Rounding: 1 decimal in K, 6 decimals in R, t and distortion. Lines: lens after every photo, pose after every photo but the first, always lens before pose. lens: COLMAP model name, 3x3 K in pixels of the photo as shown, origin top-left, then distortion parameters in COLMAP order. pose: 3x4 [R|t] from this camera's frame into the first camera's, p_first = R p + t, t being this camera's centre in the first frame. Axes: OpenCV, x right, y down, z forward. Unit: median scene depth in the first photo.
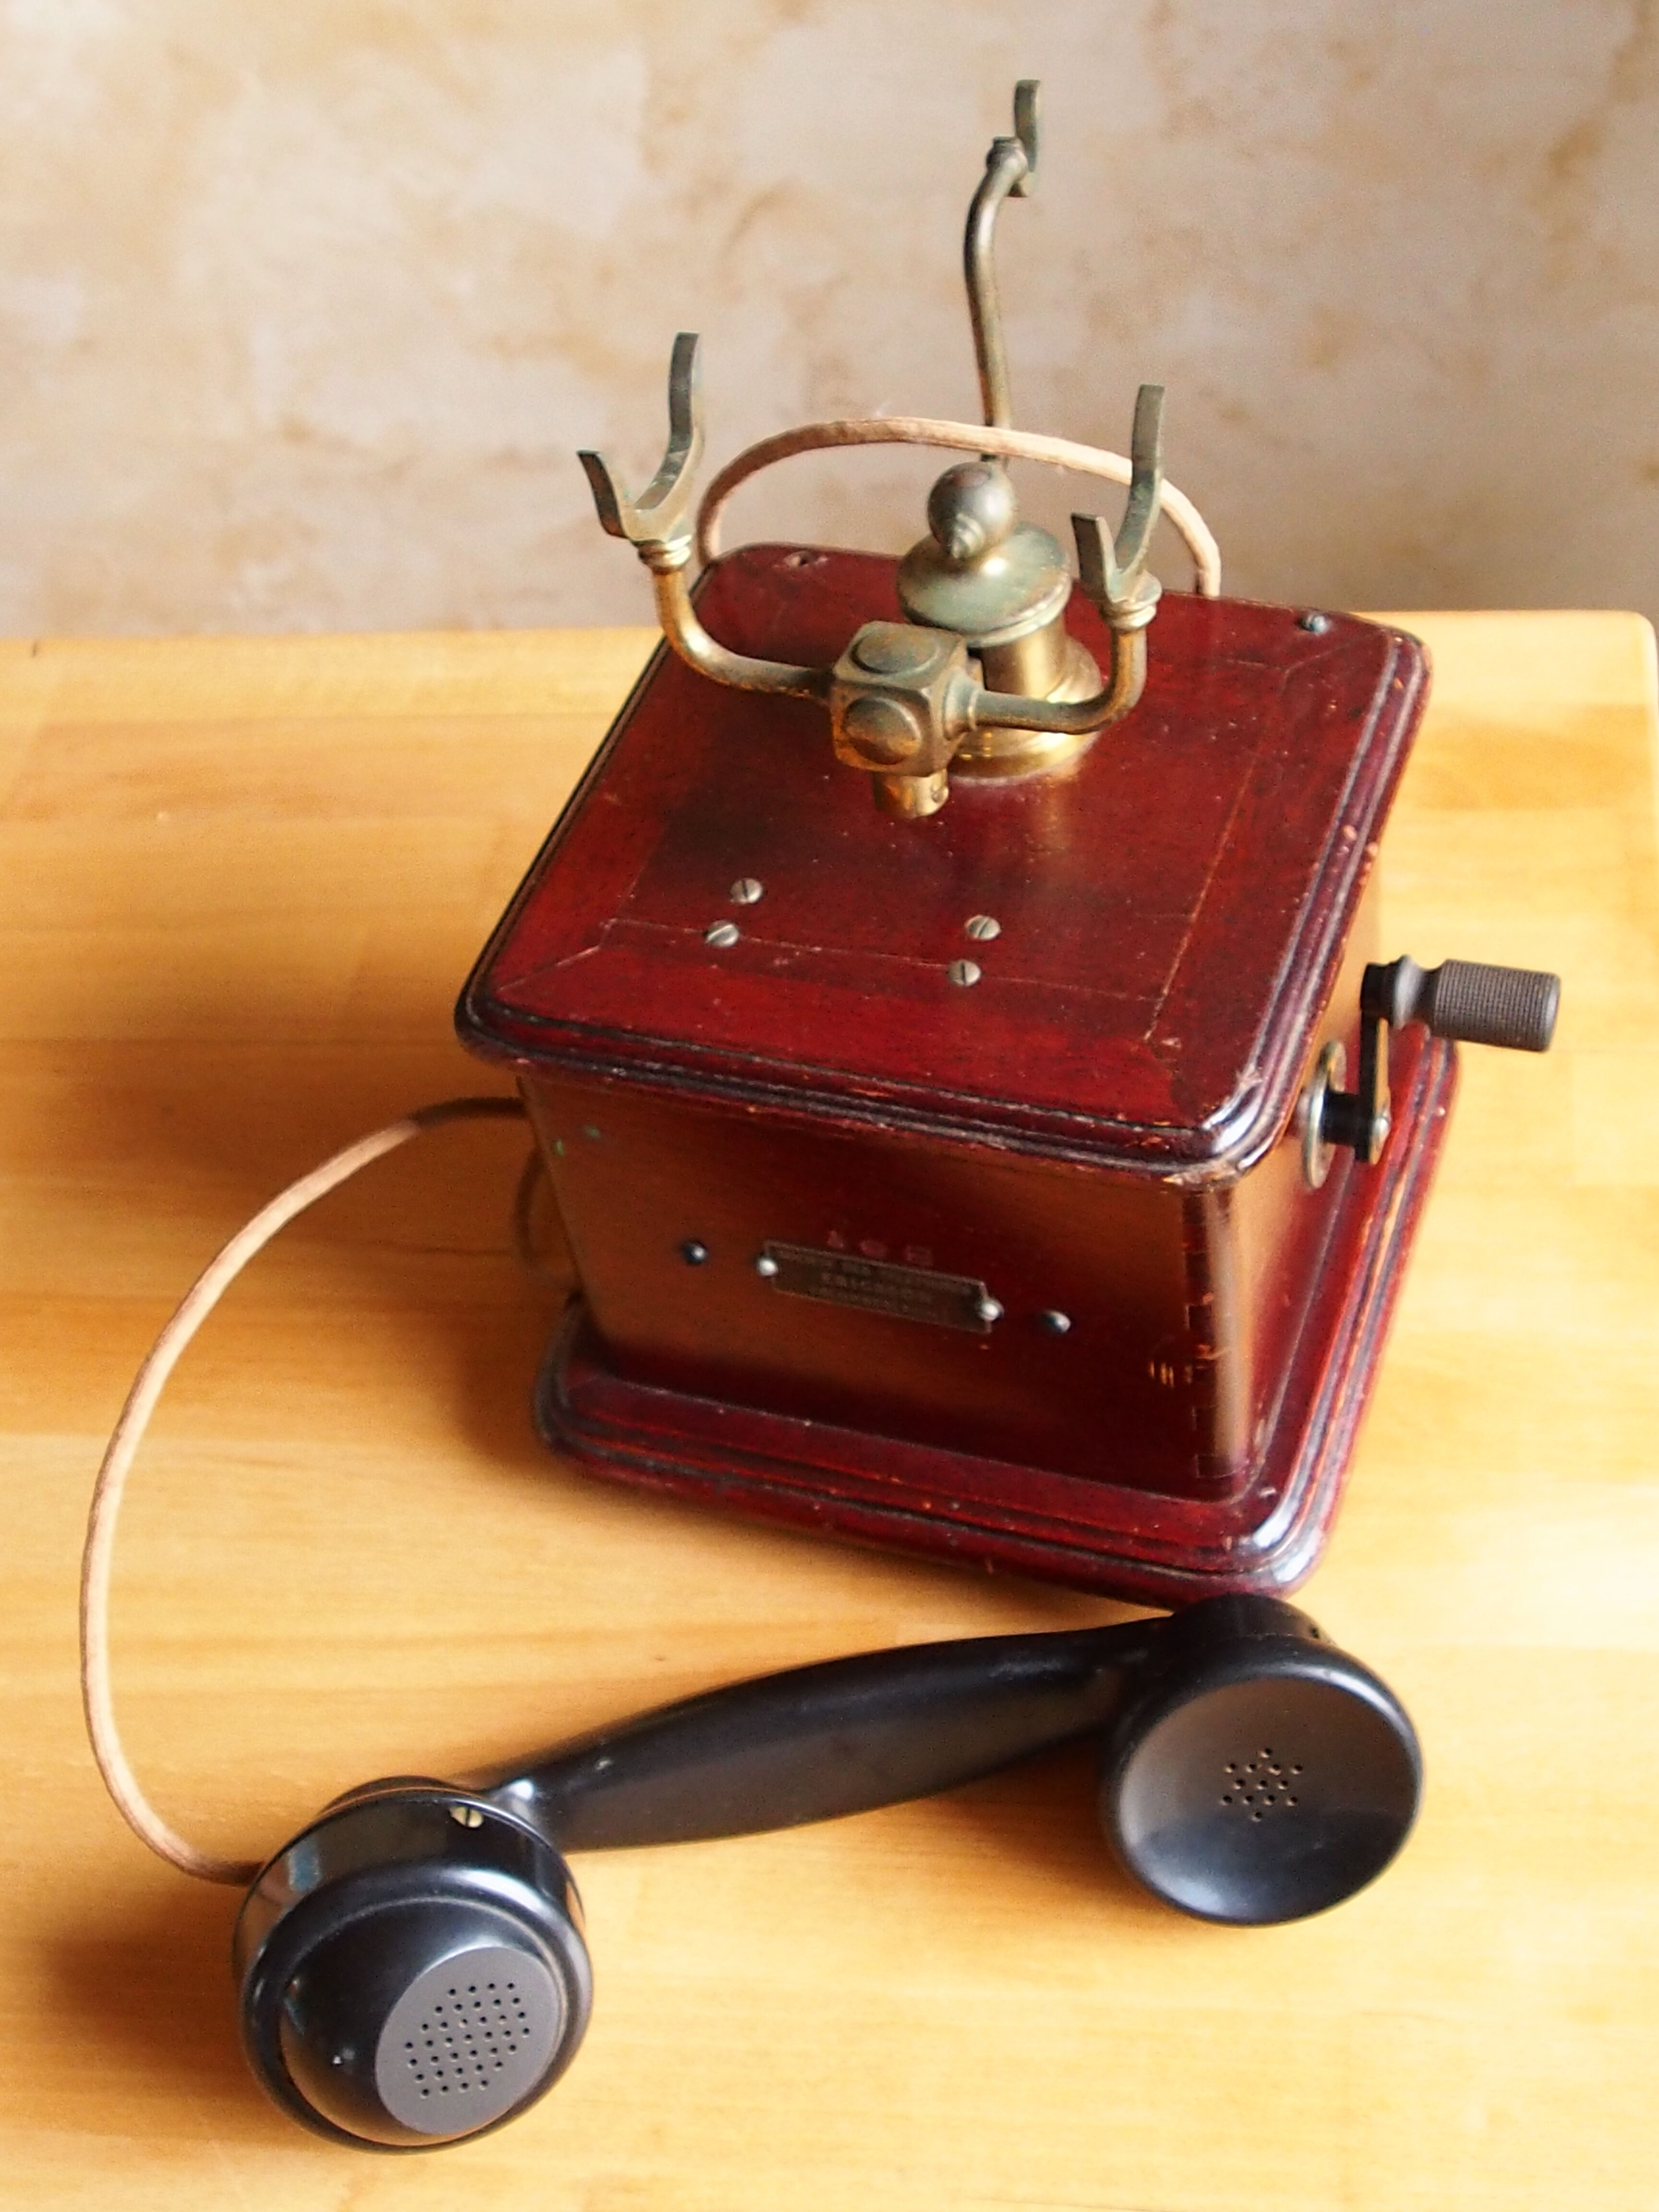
lens RADIAL K [[3127.0, 0, 834.6], [0, 3127.0, 1102.2], [0, 0, 1]] dist [-0.046043, 0.000000]
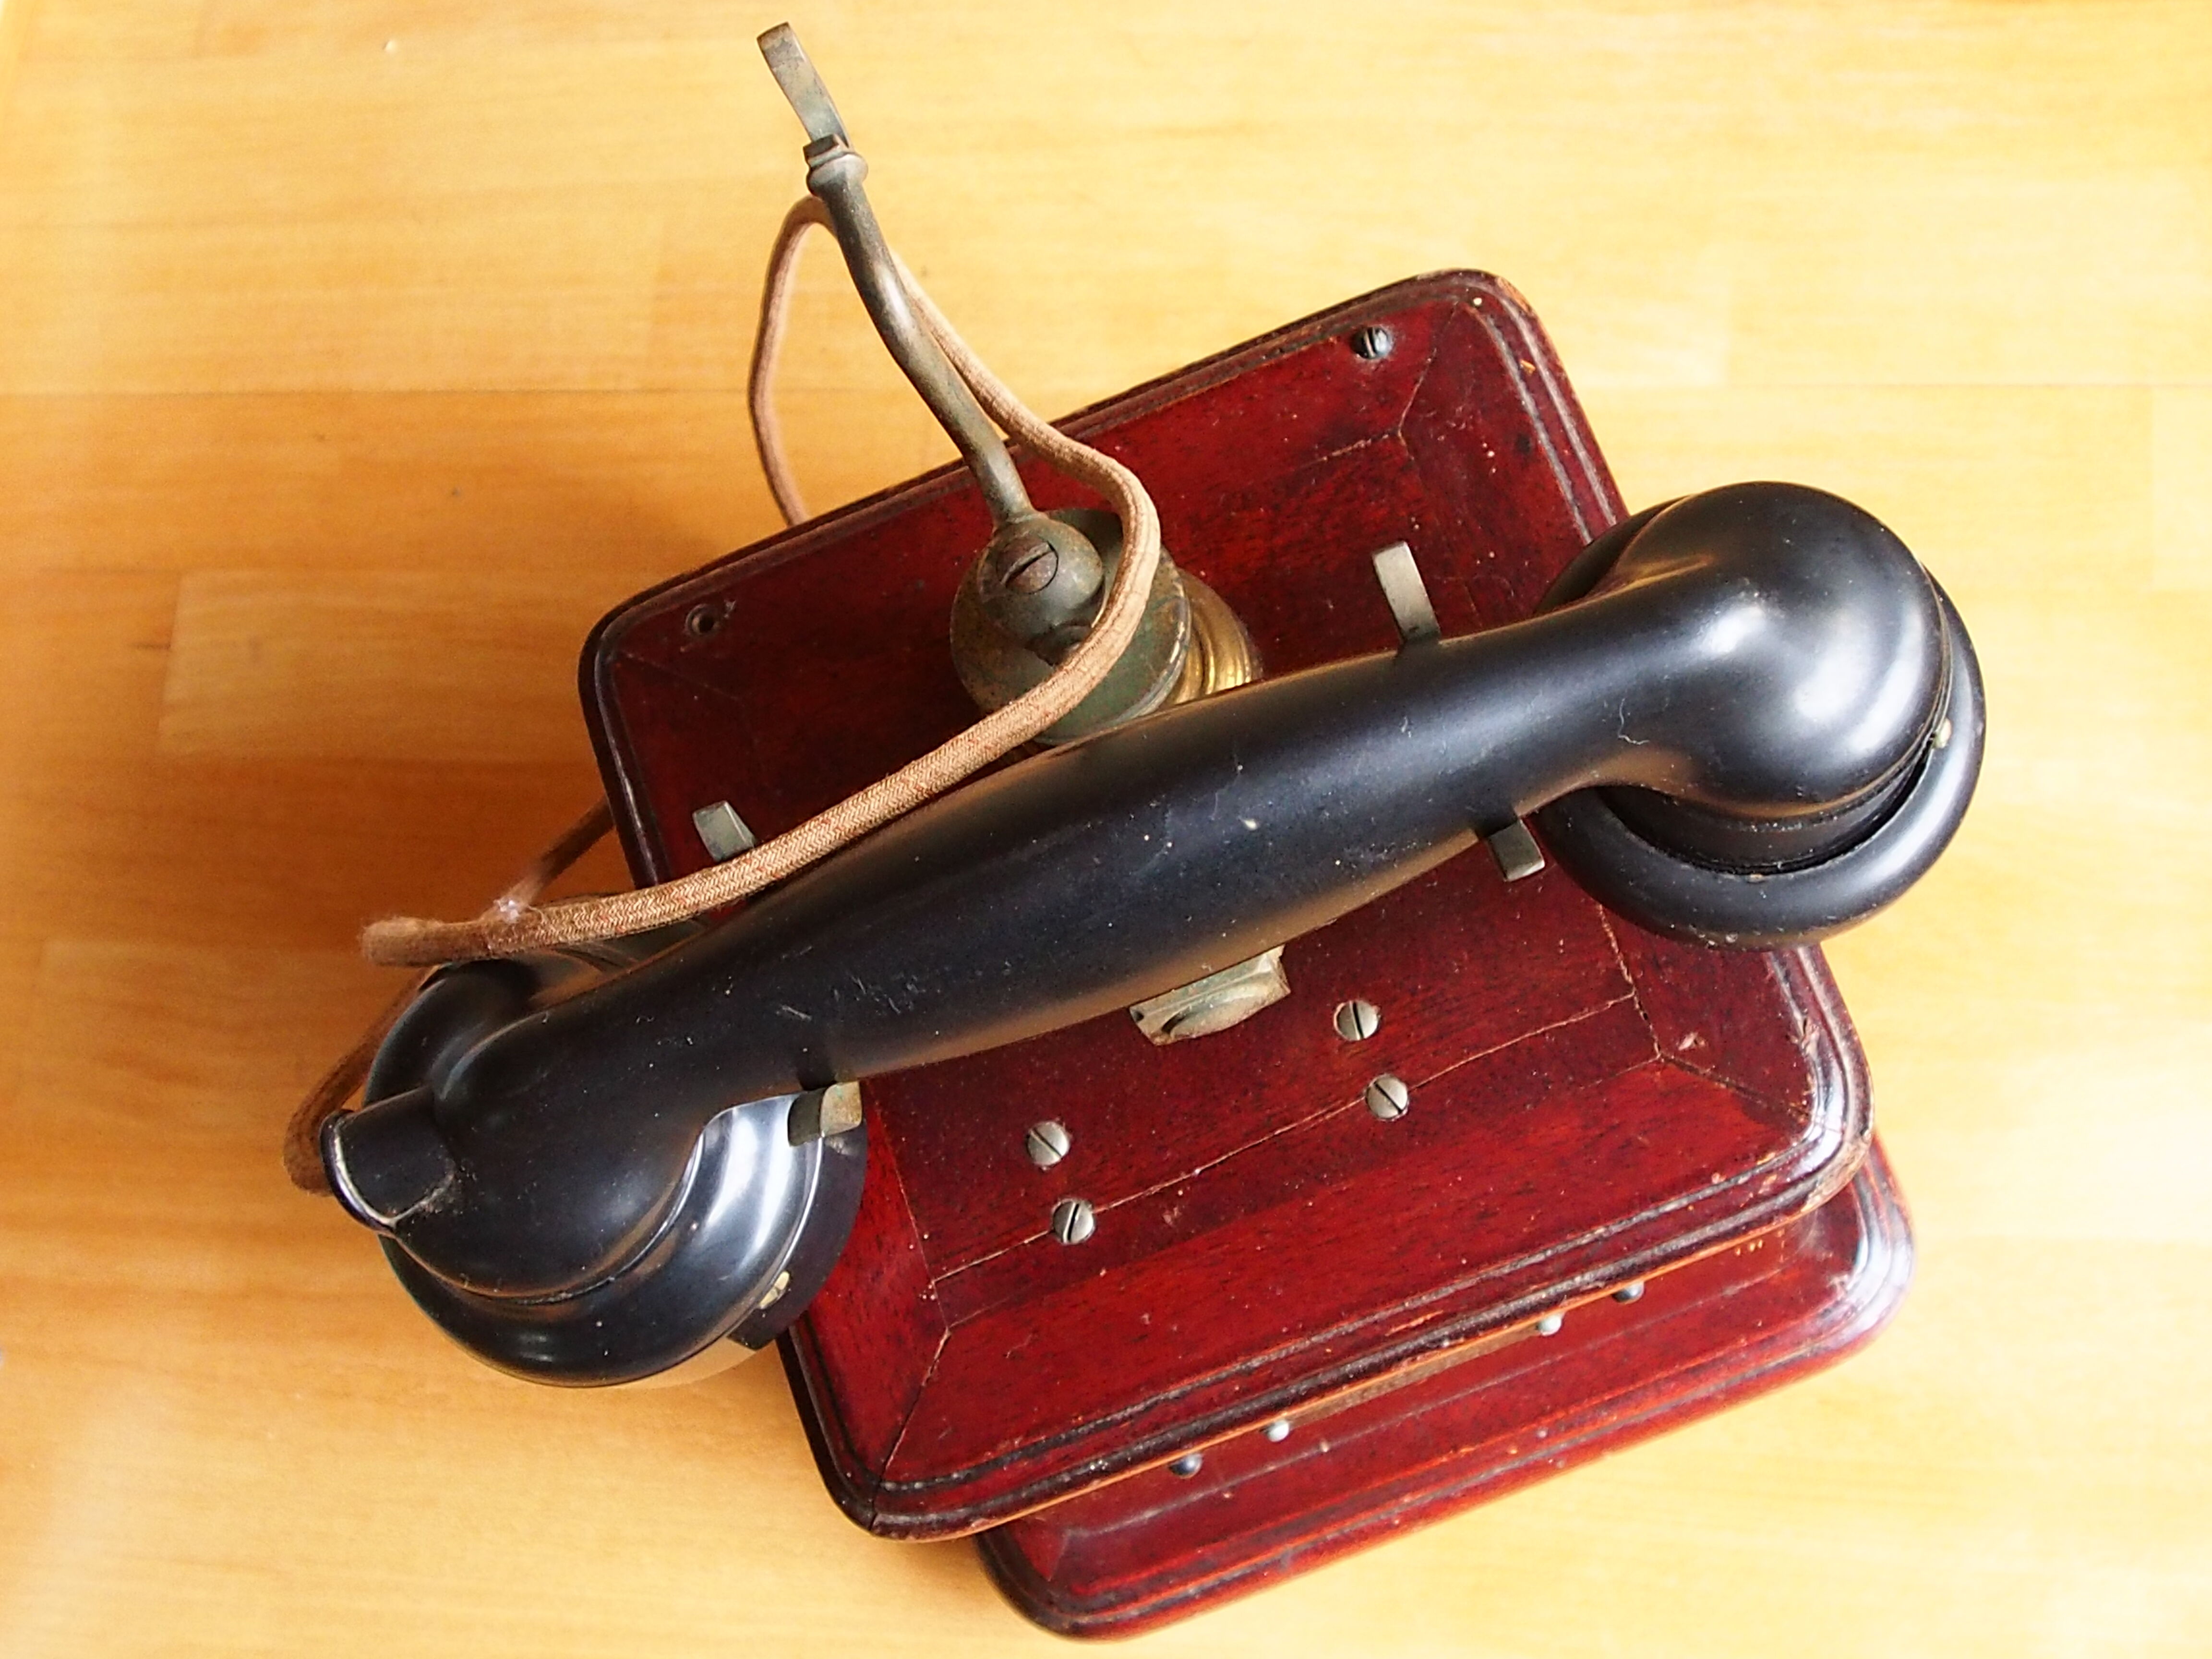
lens RADIAL K [[3127.0, 0, 1120.2], [0, 3127.0, 835.8], [0, 0, 1]] dist [-0.046043, 0.000000]
pose [[0.780037, -0.609261, 0.142629, -0.079366], [0.526075, 0.761957, 0.377713, -0.409709], [-0.338803, -0.219596, 0.914872, 0.332326]]
